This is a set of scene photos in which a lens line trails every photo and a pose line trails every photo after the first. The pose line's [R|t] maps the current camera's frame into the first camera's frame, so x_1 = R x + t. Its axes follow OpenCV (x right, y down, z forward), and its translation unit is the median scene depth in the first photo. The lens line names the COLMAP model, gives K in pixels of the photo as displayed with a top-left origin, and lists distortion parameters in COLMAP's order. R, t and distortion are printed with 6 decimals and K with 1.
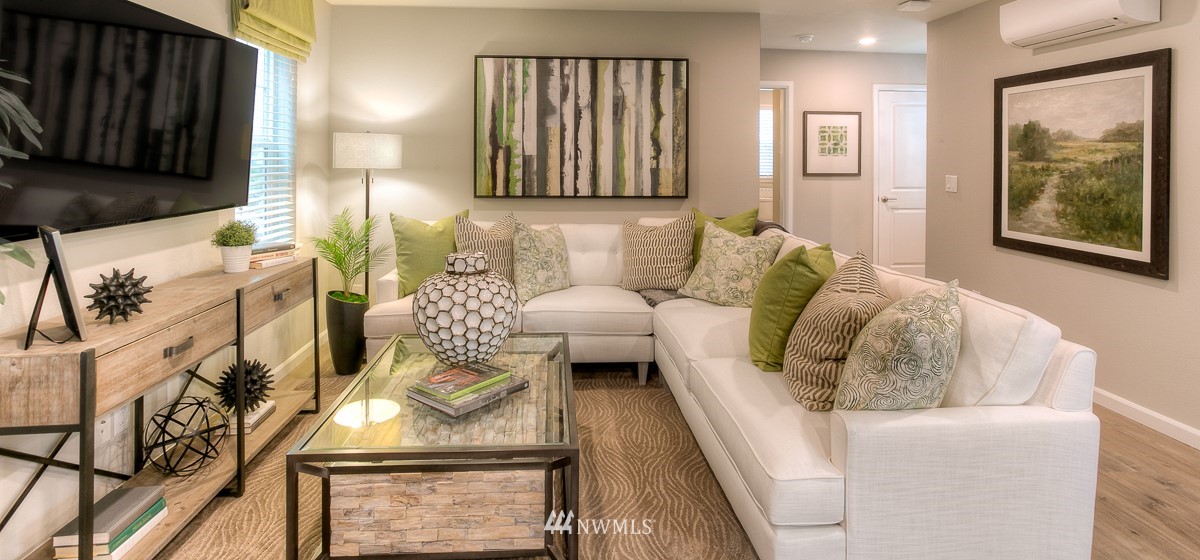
lens RADIAL K [[600.5, 0, 594.0], [0, 600.5, 159.9], [0, 0, 1]] dist [-0.046743, 0.038895]
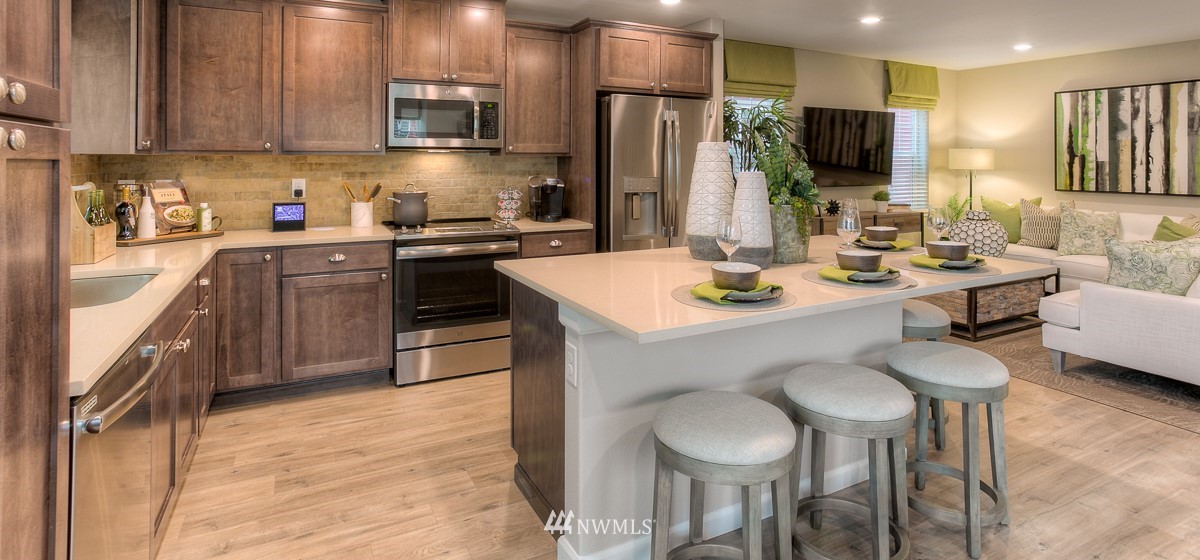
lens RADIAL K [[600.5, 0, 594.0], [0, 600.5, 159.9], [0, 0, 1]] dist [-0.046743, 0.038895]
pose [[0.410877, -0.005742, -0.911673, 0.718074], [-0.003783, 0.999961, -0.008002, 0.004731], [0.911683, 0.006737, 0.410839, -0.666095]]
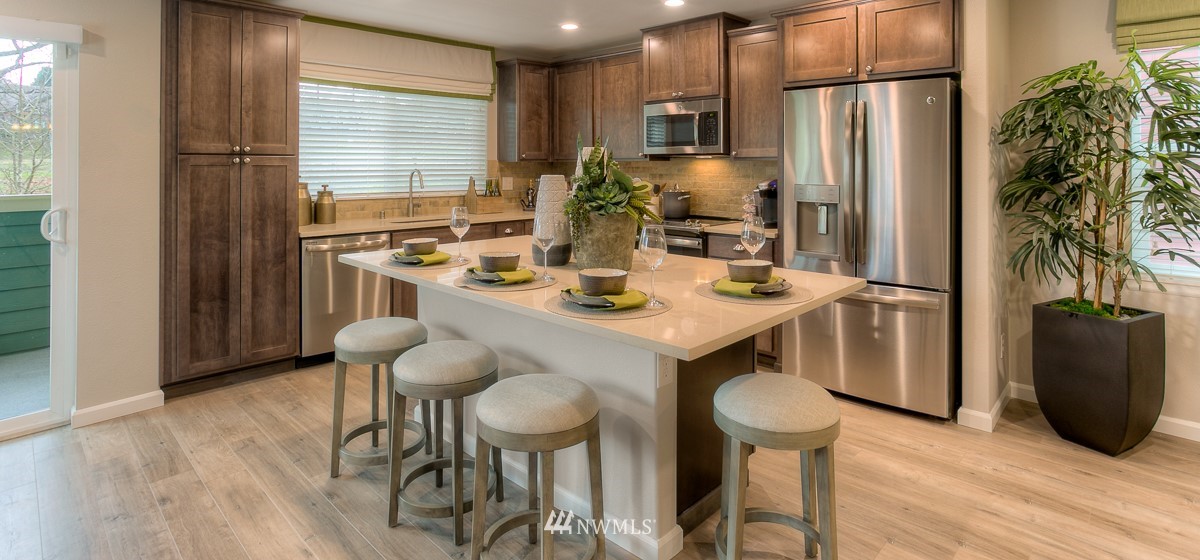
lens RADIAL K [[600.5, 0, 594.0], [0, 600.5, 159.9], [0, 0, 1]] dist [-0.046743, 0.038895]
pose [[-0.740423, -0.012453, -0.672026, 0.627512], [-0.008692, 0.999922, -0.008953, 0.000662], [0.672085, -0.000787, -0.740474, 0.297725]]
